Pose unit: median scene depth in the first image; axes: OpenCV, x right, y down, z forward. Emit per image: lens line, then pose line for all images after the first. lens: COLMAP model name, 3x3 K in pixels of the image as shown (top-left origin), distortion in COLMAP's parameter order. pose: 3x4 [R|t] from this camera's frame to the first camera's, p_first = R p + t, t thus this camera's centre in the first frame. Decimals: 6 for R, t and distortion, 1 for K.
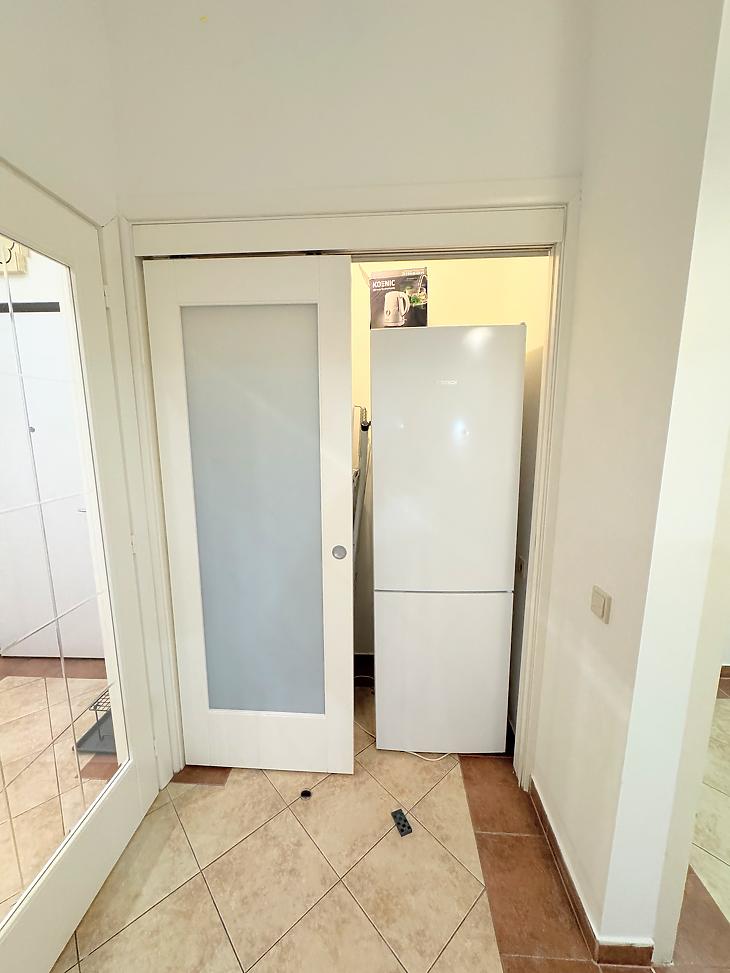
lens RADIAL K [[392.6, 0, 364.5], [0, 392.6, 486.6], [0, 0, 1]] dist [0.001667, 0.000166]
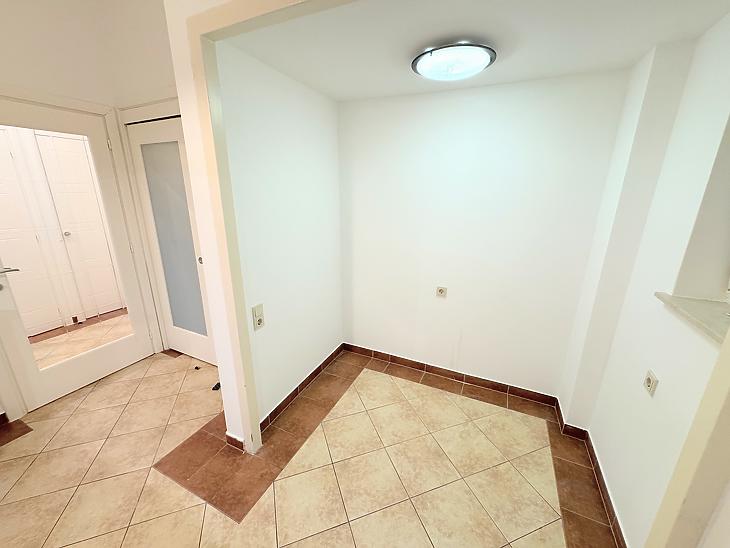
lens RADIAL K [[288.5, 0, 364.5], [0, 288.5, 273.5], [0, 0, 1]] dist [-0.000209, 0.000016]
pose [[0.926040, 0.109960, -0.361053, 1.436943], [-0.071018, 0.990297, 0.119448, -0.013217], [0.370684, -0.084973, 0.924864, -0.130333]]
